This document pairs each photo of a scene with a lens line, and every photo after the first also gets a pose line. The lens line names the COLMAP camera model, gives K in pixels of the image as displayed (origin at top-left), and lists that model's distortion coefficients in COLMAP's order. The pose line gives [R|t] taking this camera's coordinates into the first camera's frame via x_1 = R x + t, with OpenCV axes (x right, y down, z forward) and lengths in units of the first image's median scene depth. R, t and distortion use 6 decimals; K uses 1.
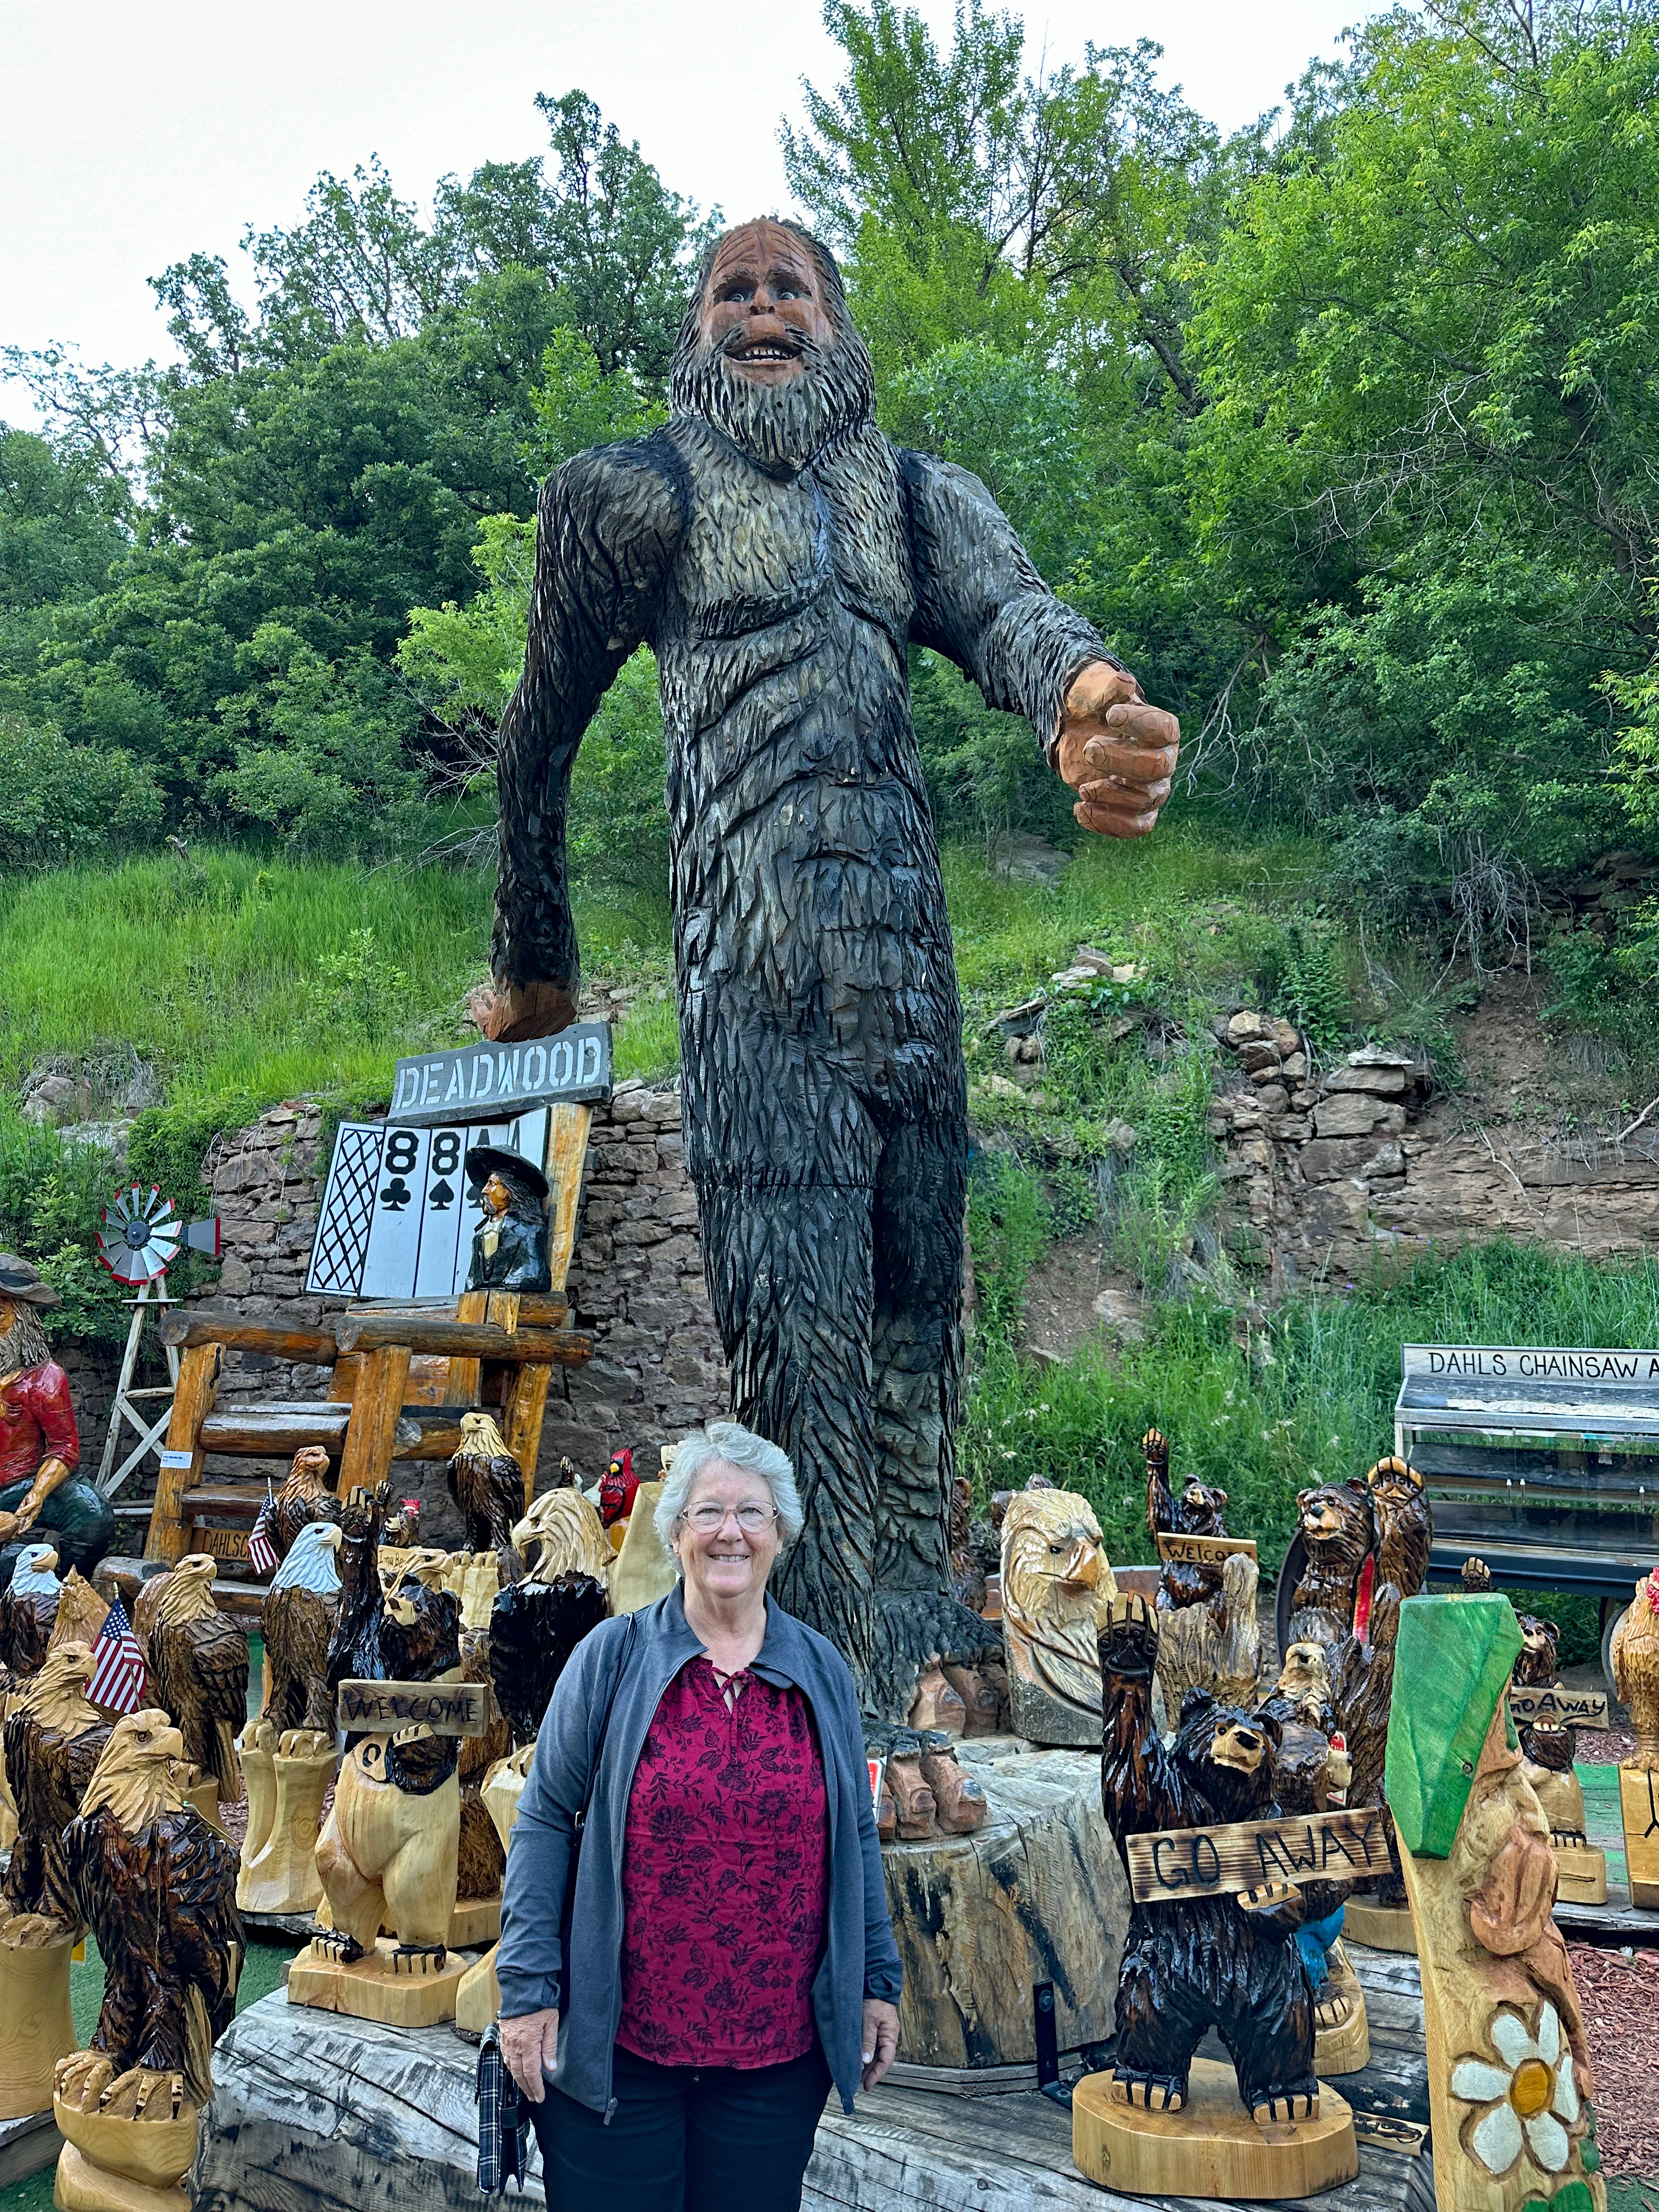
lens RADIAL K [[1547.2, 0, 843.5], [0, 1547.2, 1087.5], [0, 0, 1]] dist [0.017716, -0.027636]
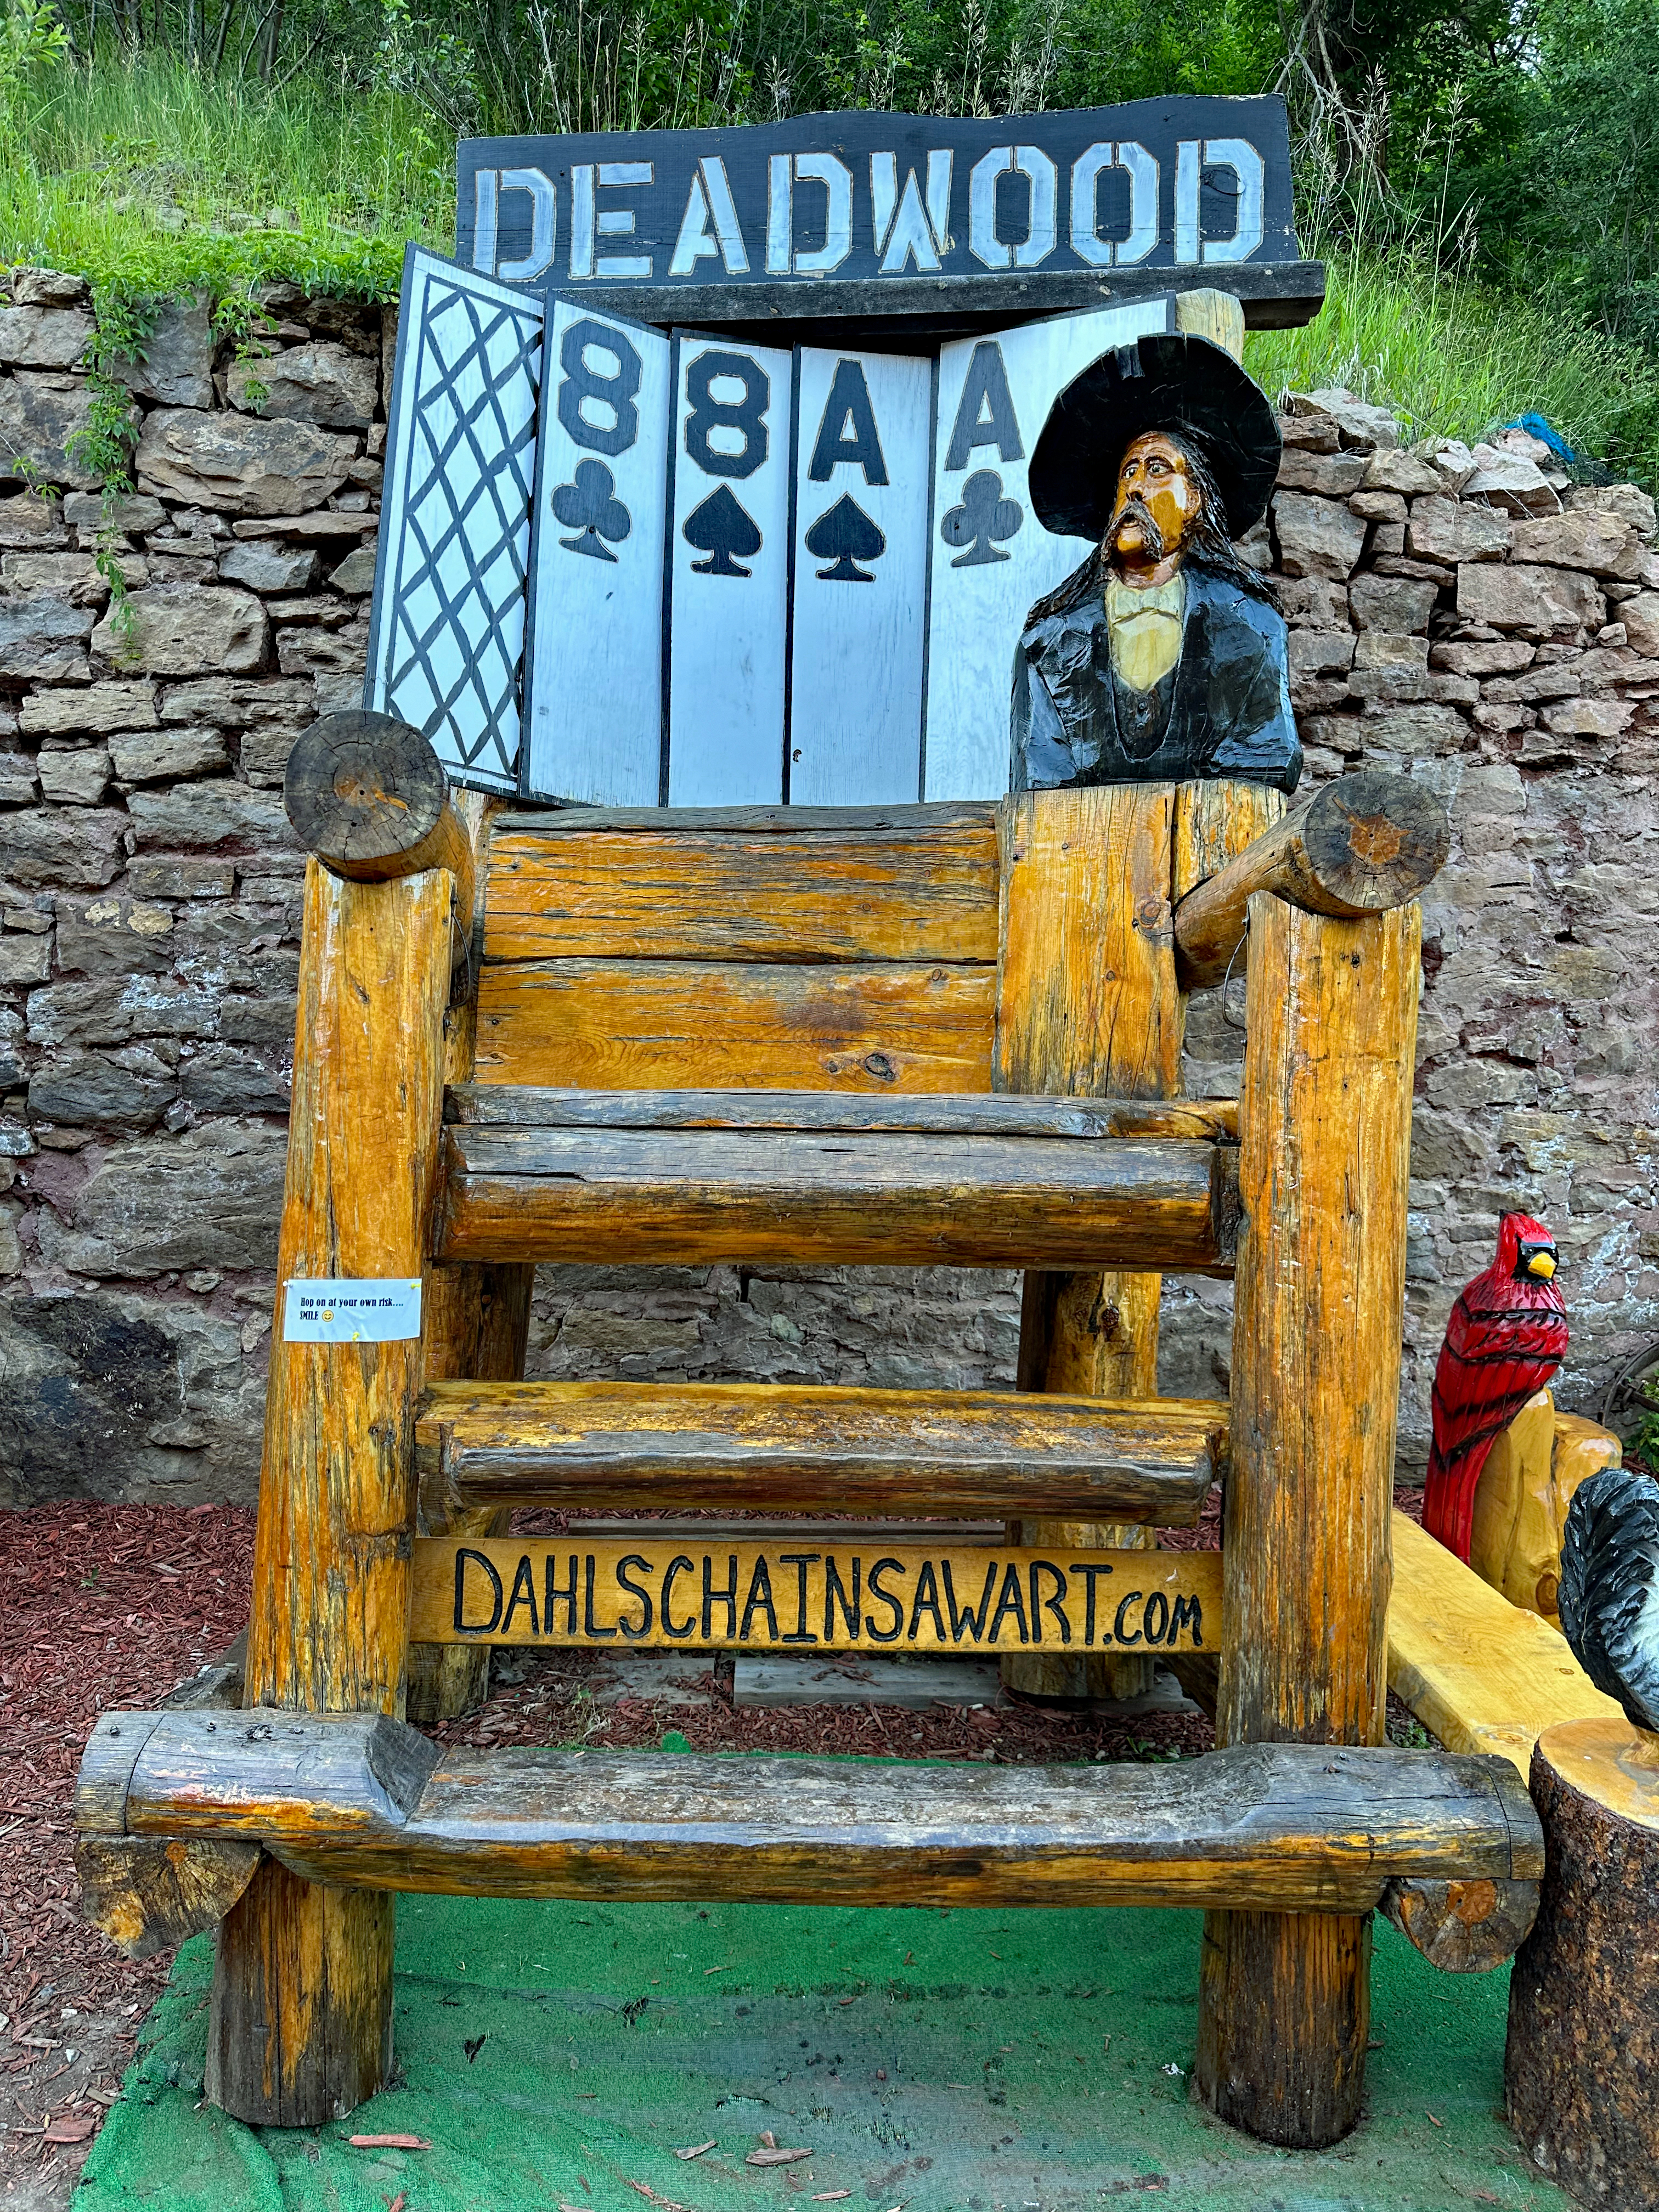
lens RADIAL K [[1547.2, 0, 819.0], [0, 1547.2, 1114.9], [0, 0, 1]] dist [0.017716, -0.027636]
pose [[0.873233, -0.007594, 0.487244, -0.391960], [-0.104100, 0.973890, 0.201746, 0.119155], [-0.476054, -0.226893, 0.849642, 0.611669]]
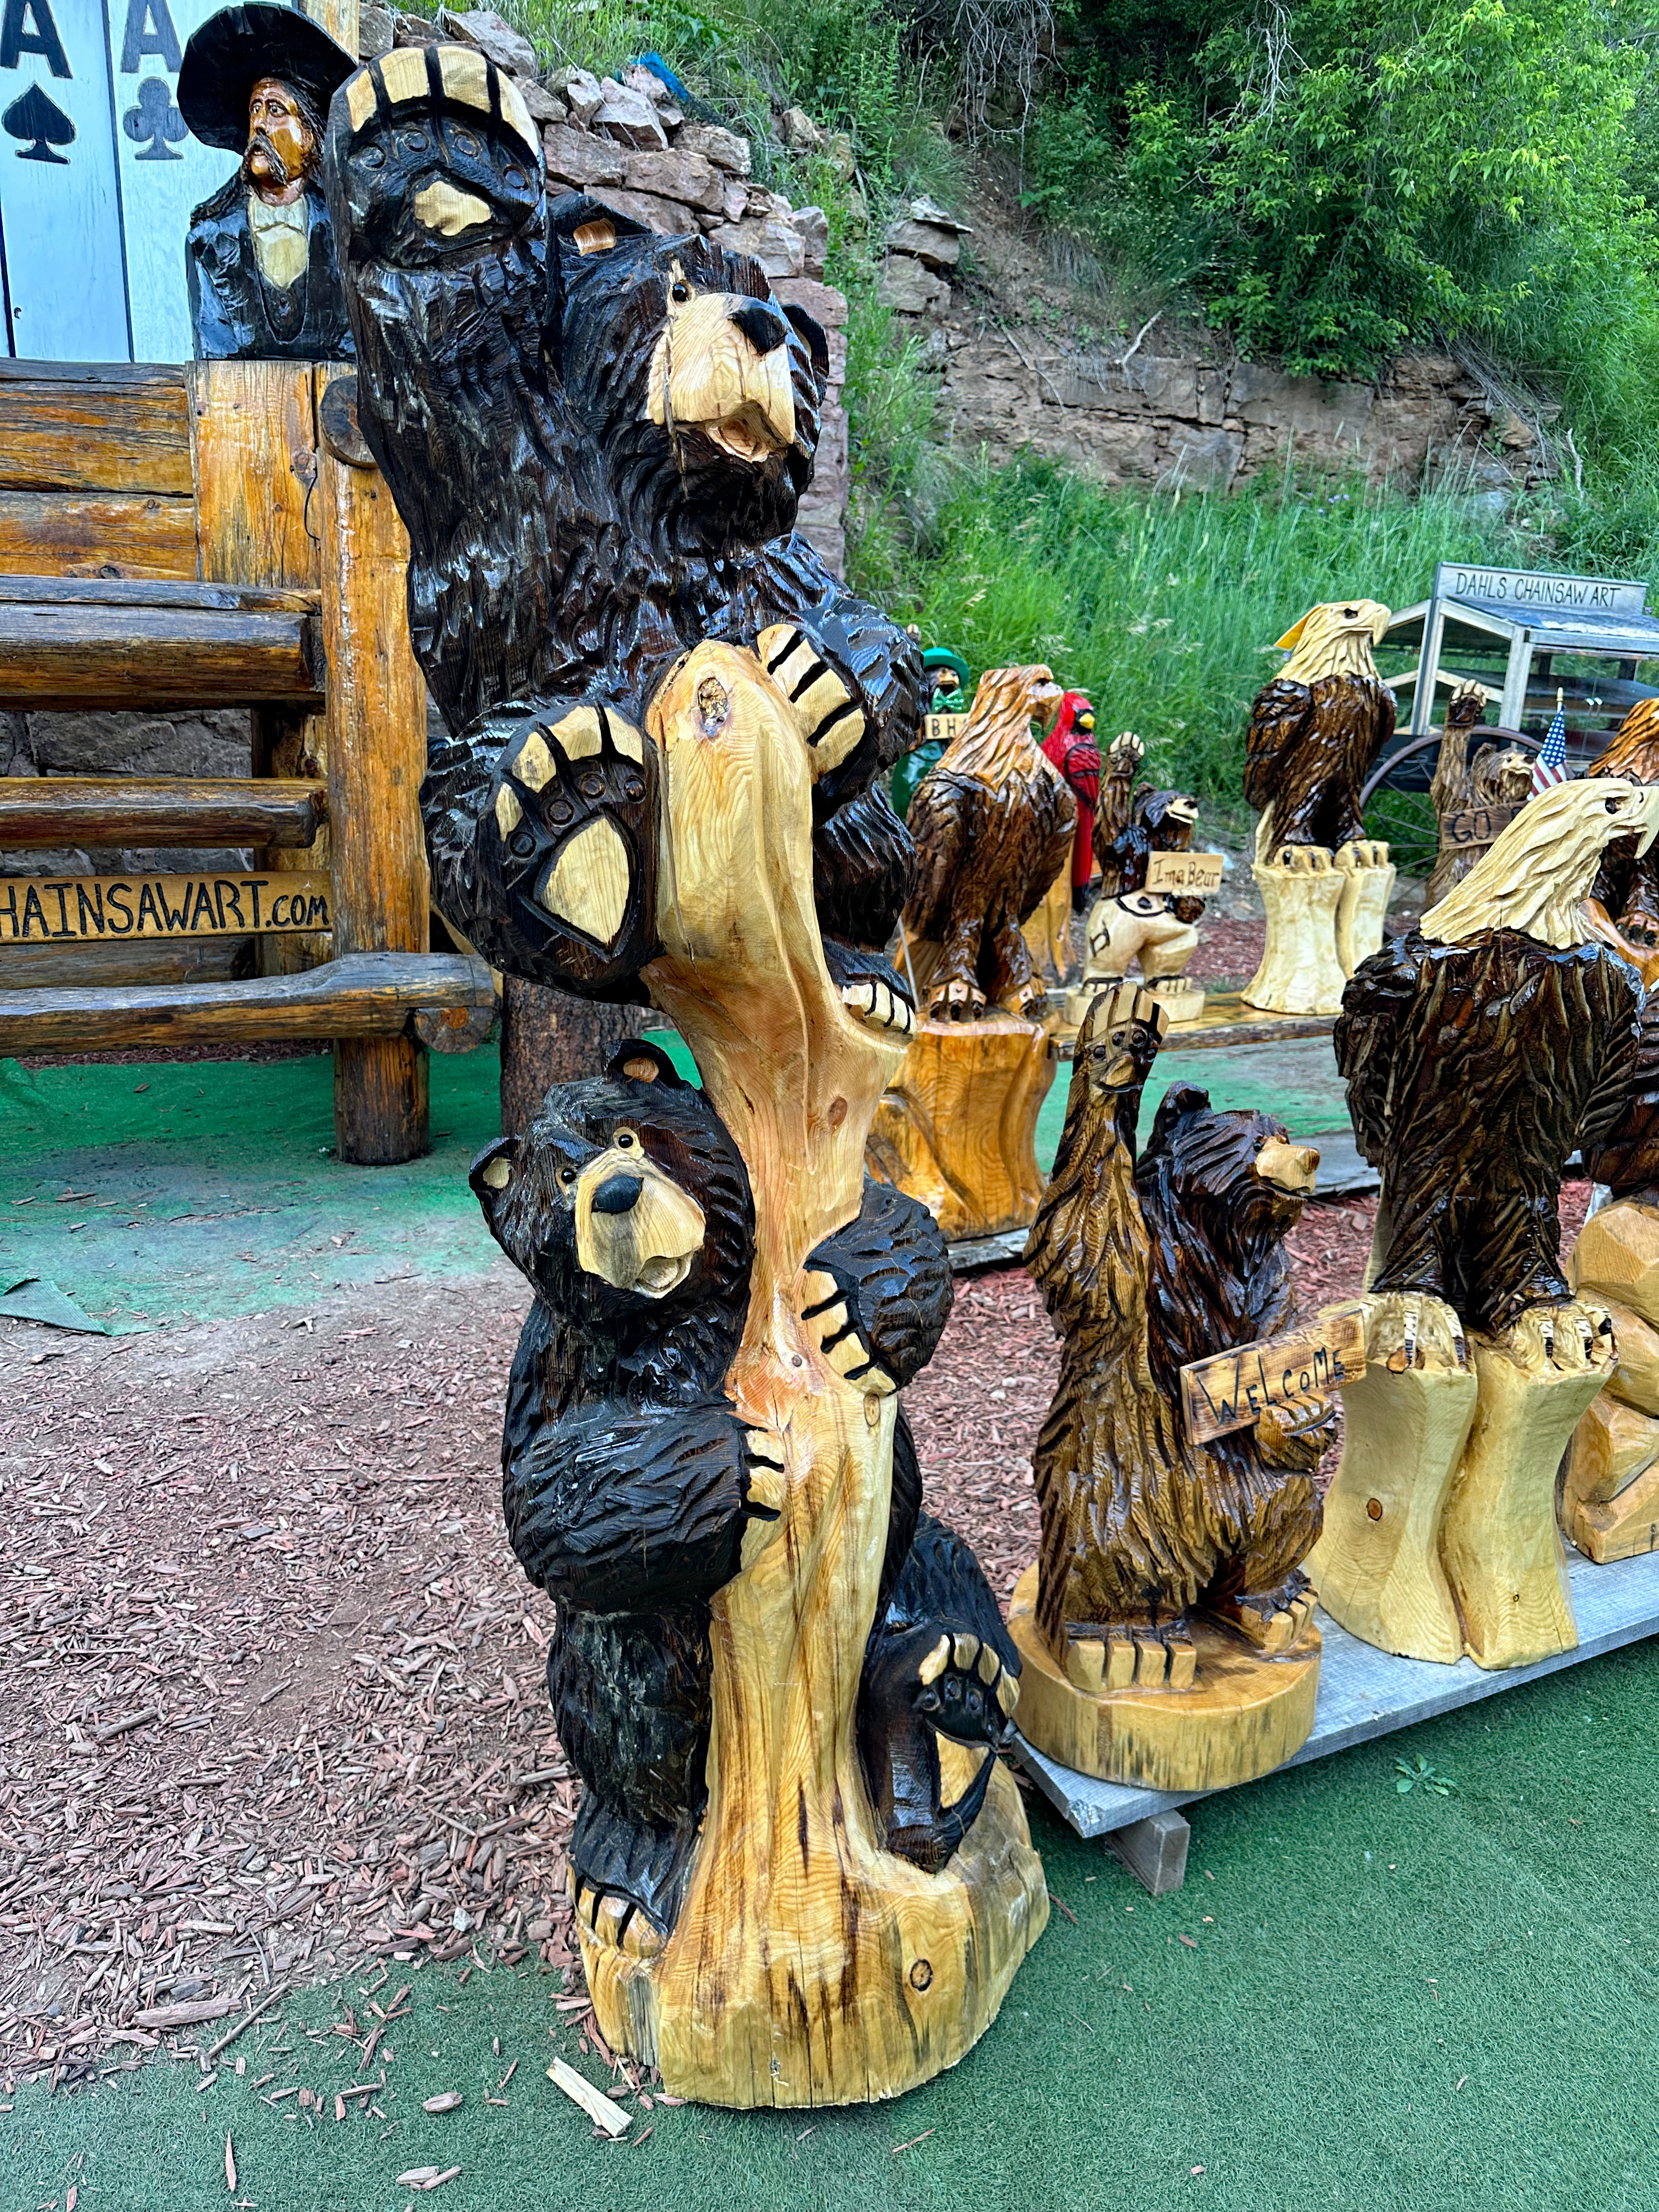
lens RADIAL K [[1547.2, 0, 848.7], [0, 1547.2, 1094.9], [0, 0, 1]] dist [0.017716, -0.027636]
pose [[0.626476, -0.206649, 0.751548, -0.451220], [-0.167038, 0.906218, 0.388417, 0.101627], [-0.761332, -0.368871, 0.533205, 0.437756]]
